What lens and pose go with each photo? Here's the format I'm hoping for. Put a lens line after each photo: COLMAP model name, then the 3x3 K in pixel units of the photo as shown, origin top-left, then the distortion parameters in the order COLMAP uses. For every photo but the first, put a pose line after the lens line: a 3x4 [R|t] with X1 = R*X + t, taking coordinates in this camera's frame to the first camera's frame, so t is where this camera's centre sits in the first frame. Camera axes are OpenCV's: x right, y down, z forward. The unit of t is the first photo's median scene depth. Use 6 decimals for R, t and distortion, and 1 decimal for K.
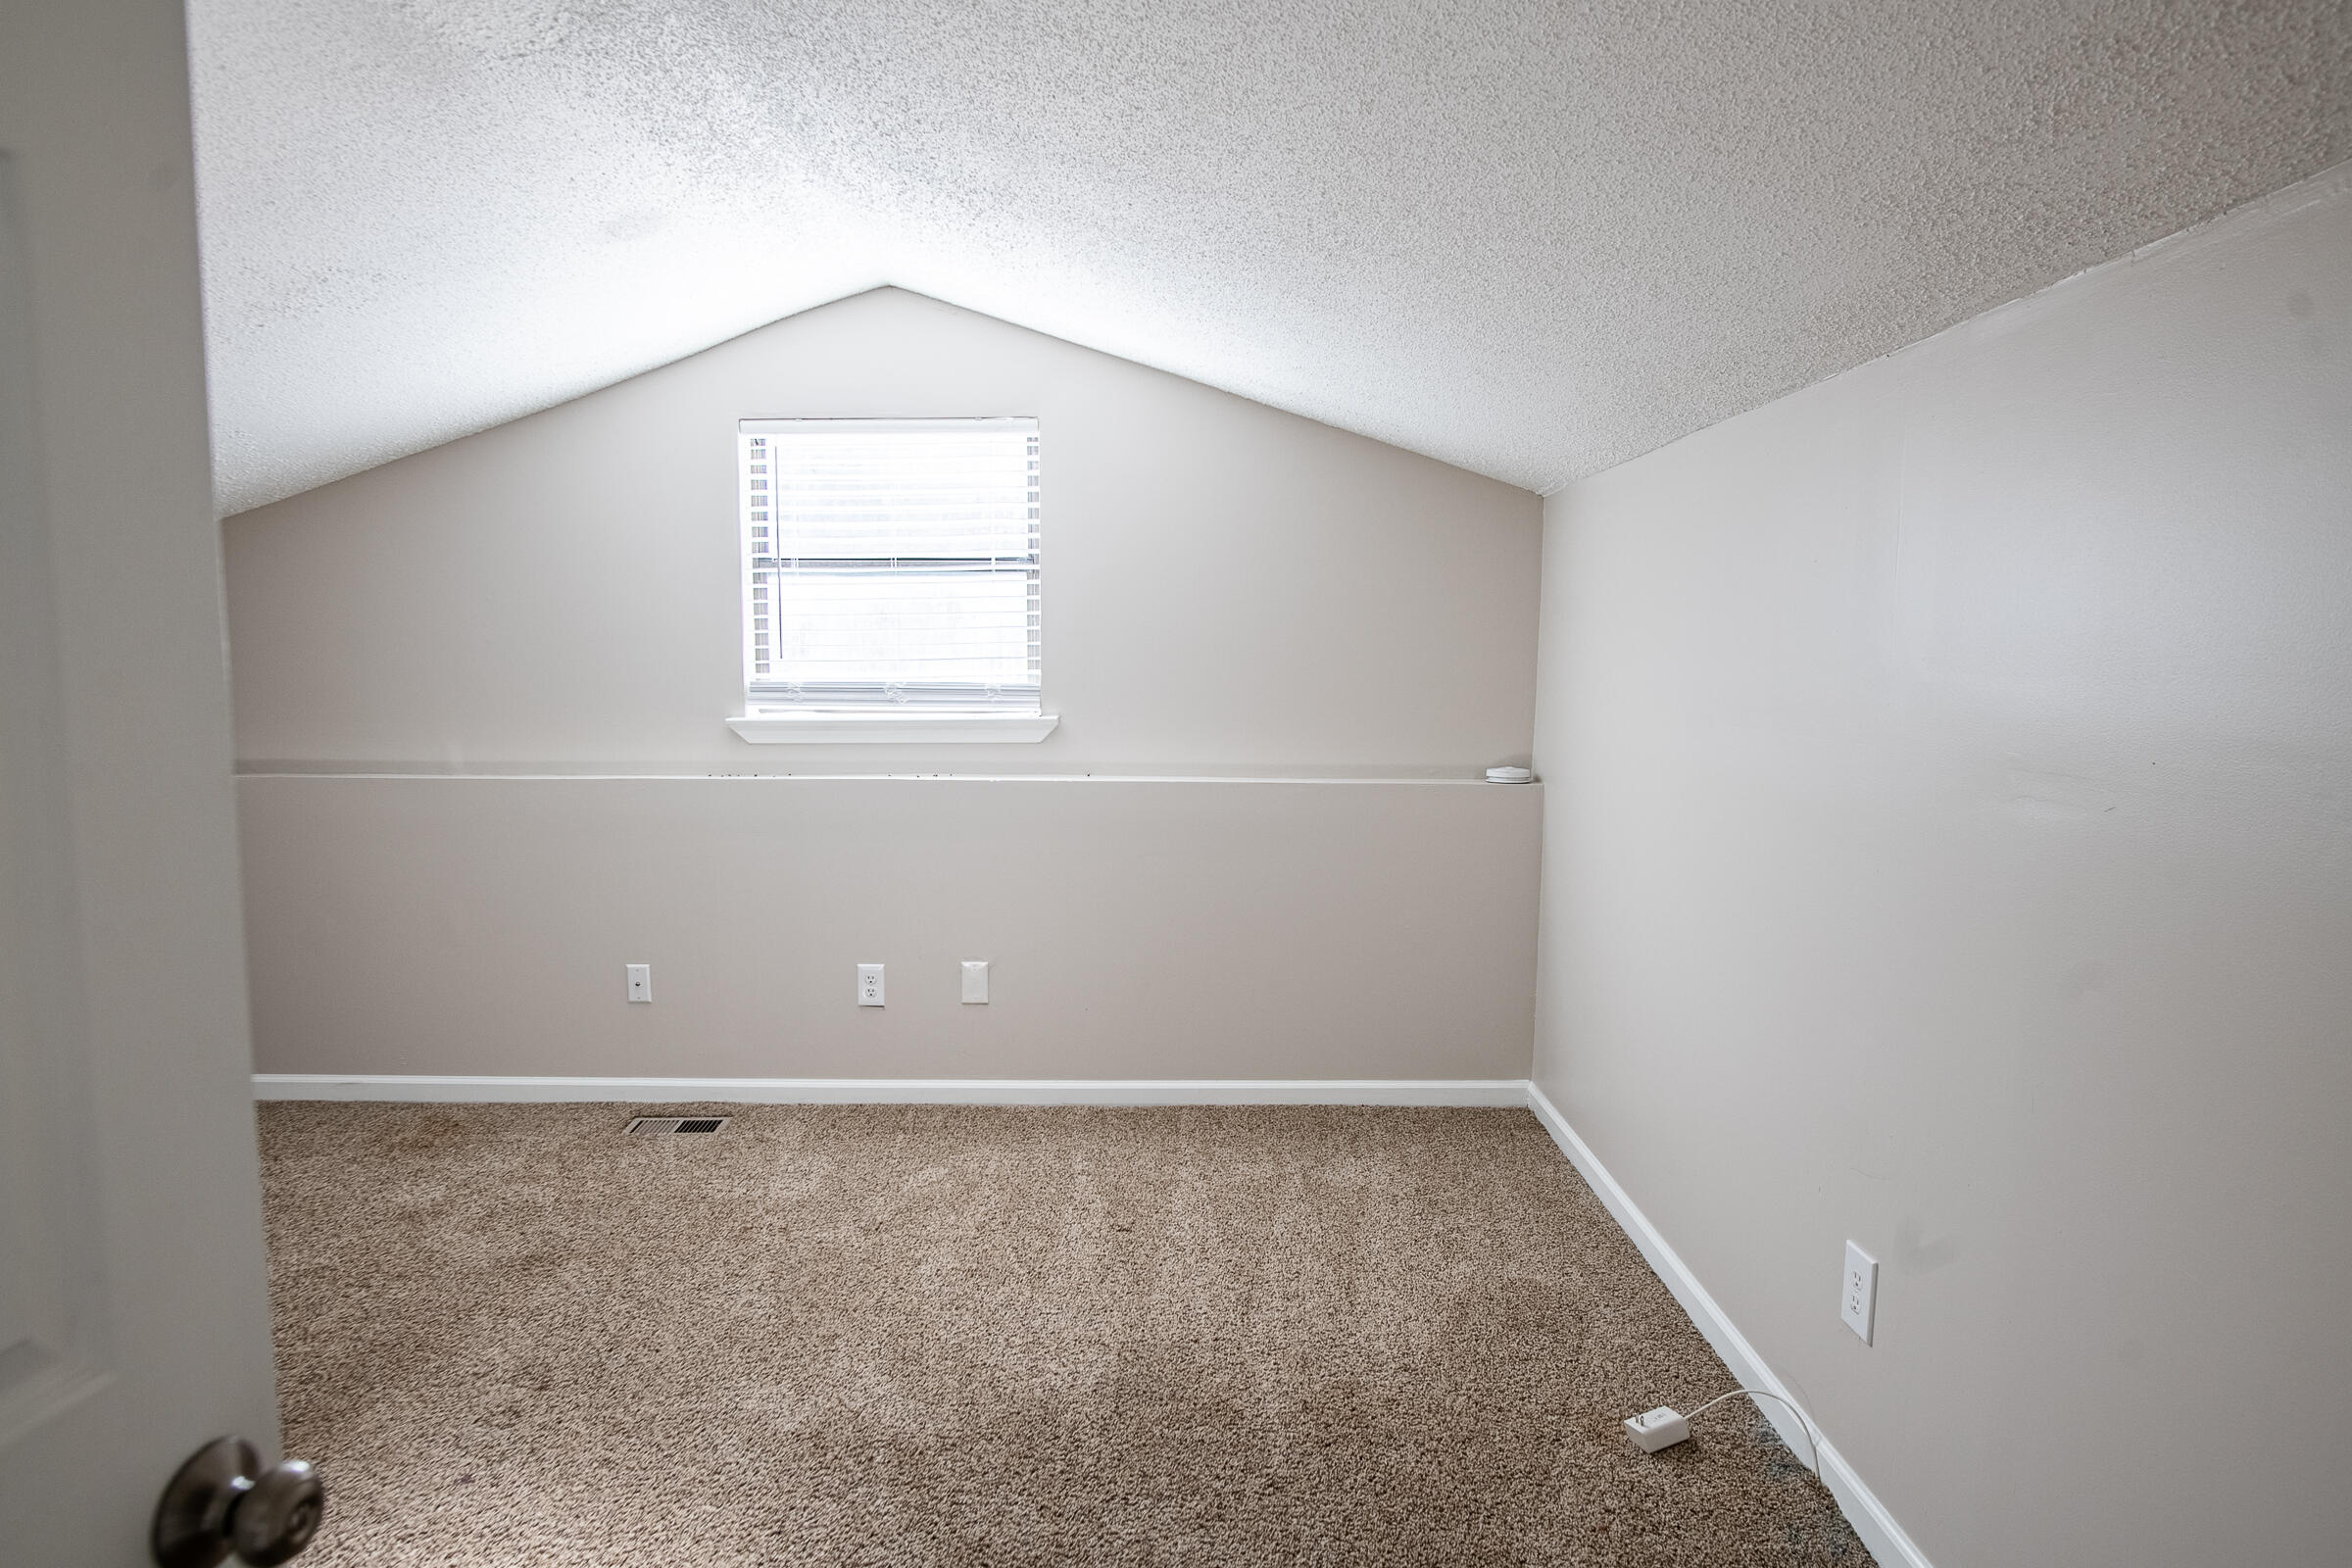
lens RADIAL K [[1383.1, 0, 1190.0], [0, 1383.1, 781.5], [0, 0, 1]] dist [-0.043180, 0.019208]
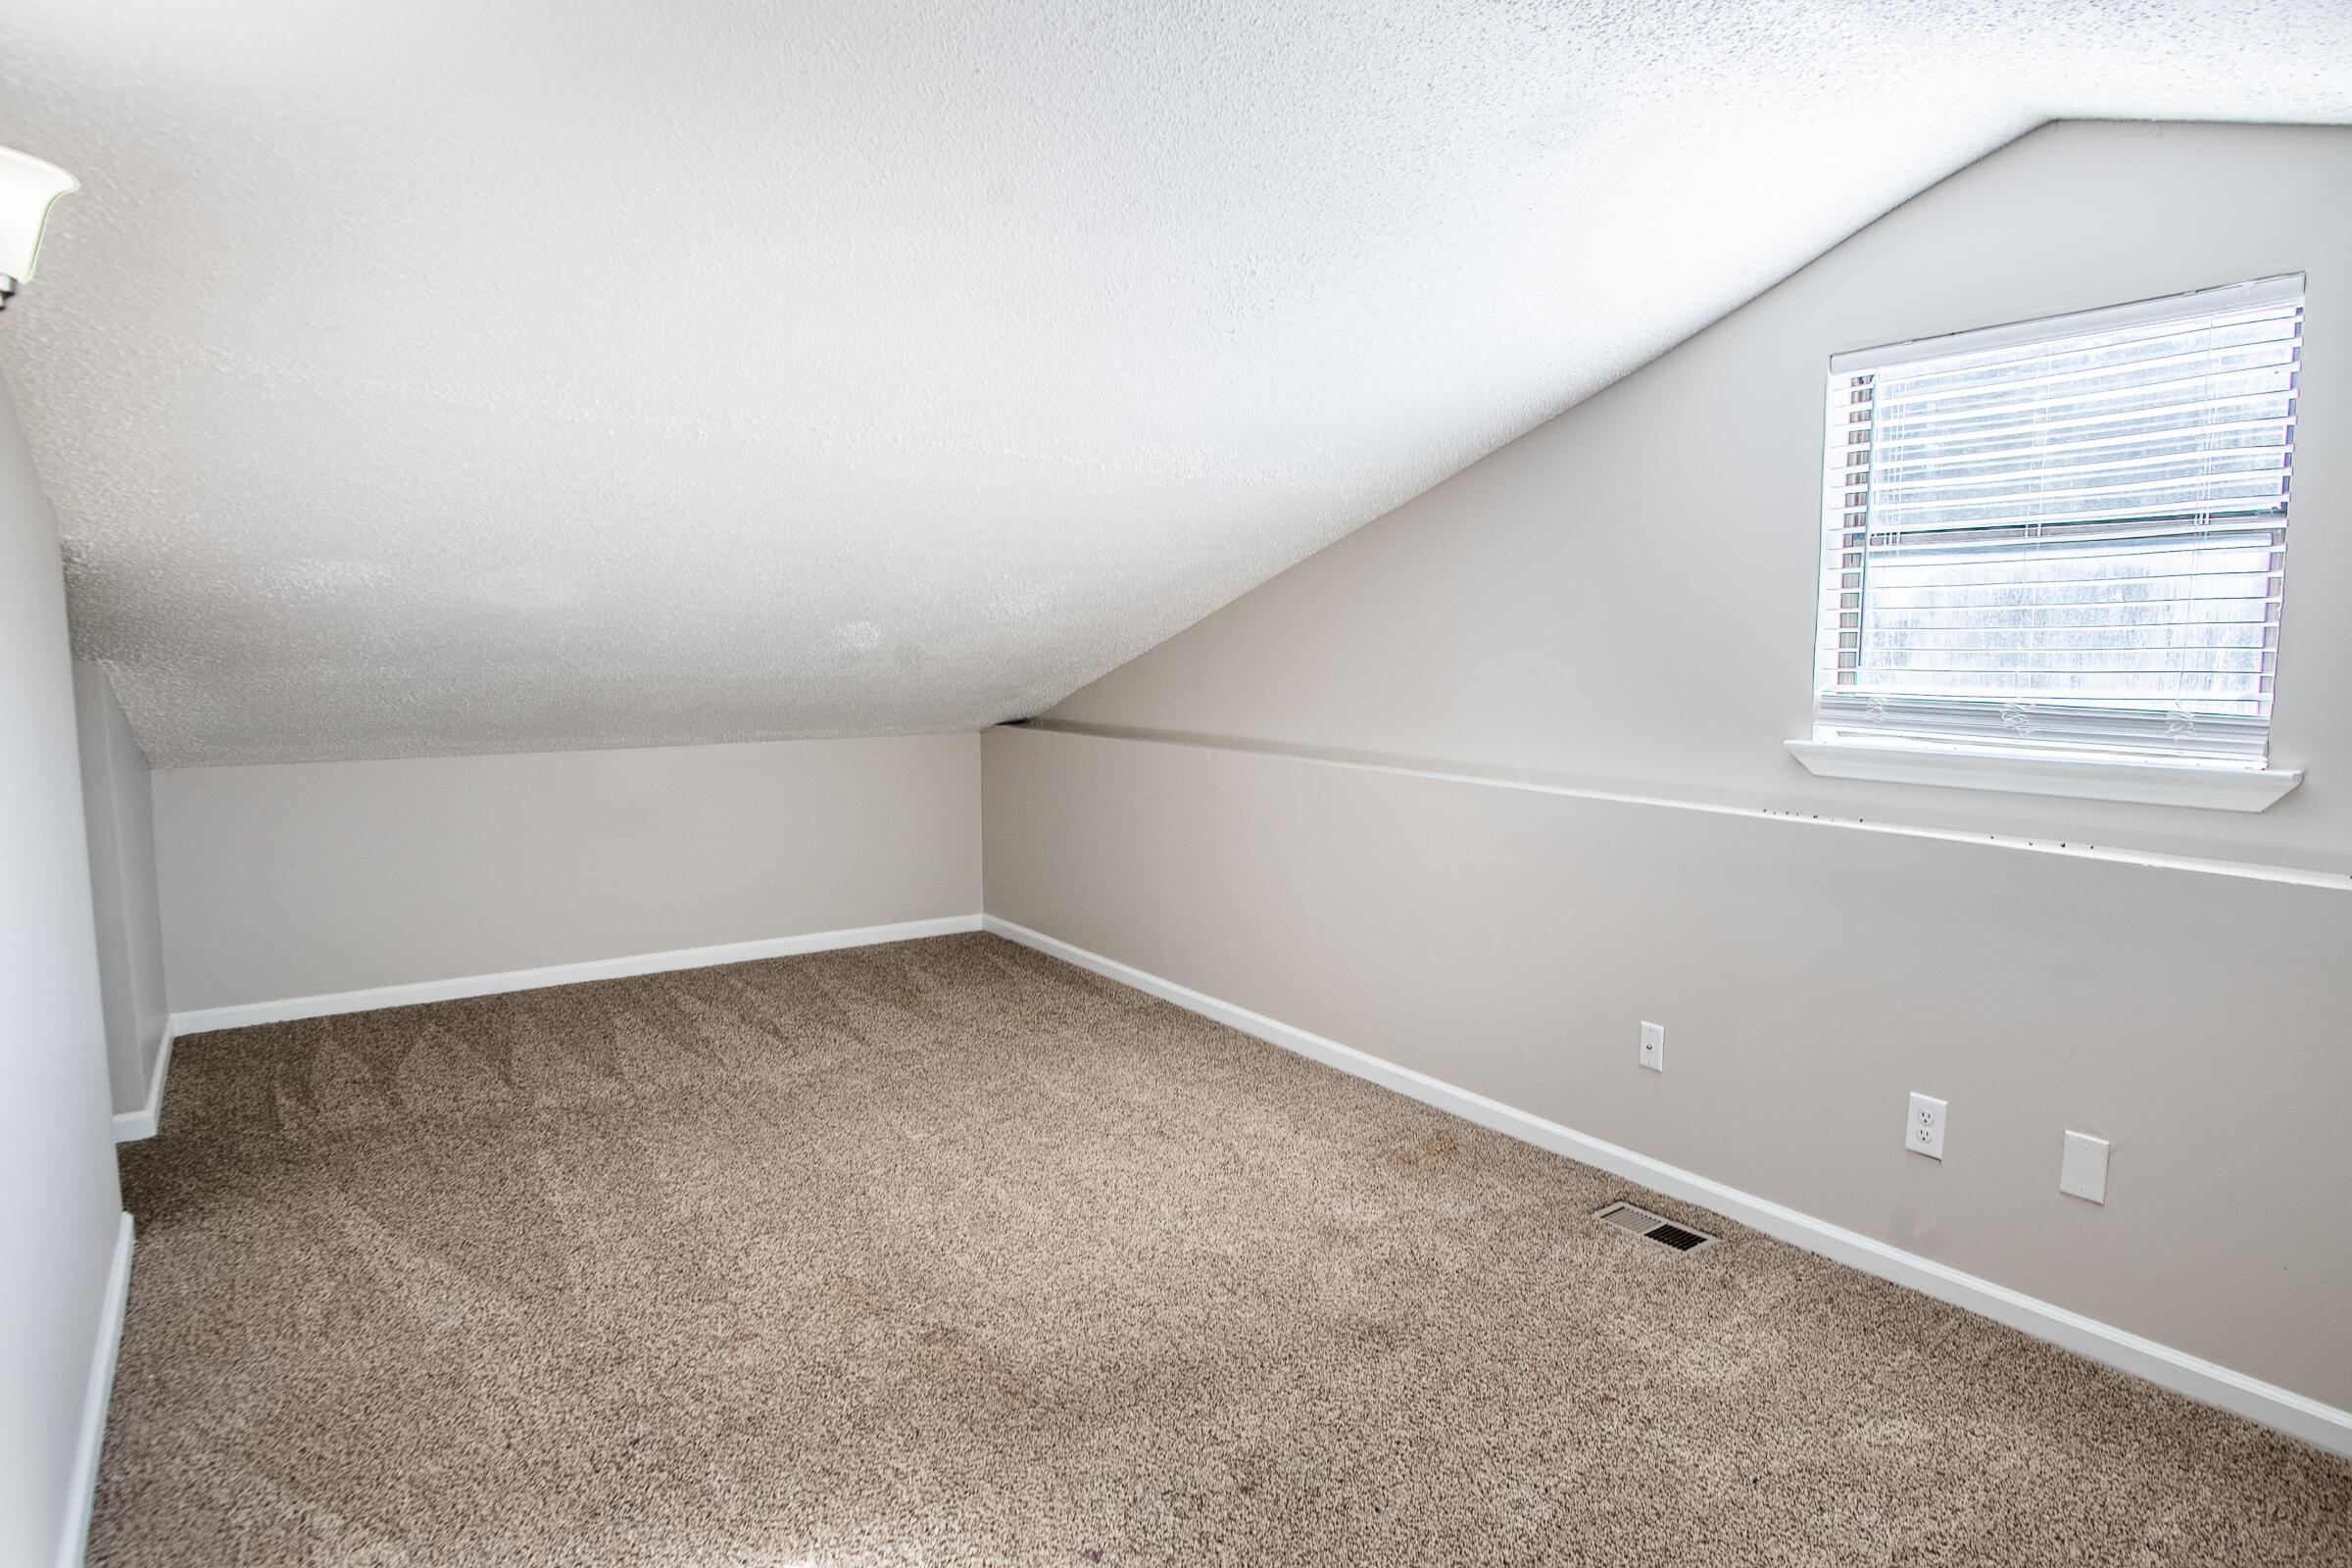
lens RADIAL K [[1383.1, 0, 1190.0], [0, 1383.1, 781.5], [0, 0, 1]] dist [-0.043180, 0.019208]
pose [[0.555313, 0.086080, -0.827175, 0.125835], [-0.077991, 0.995636, 0.051253, -0.036150], [0.827977, 0.036051, 0.559603, 0.278166]]
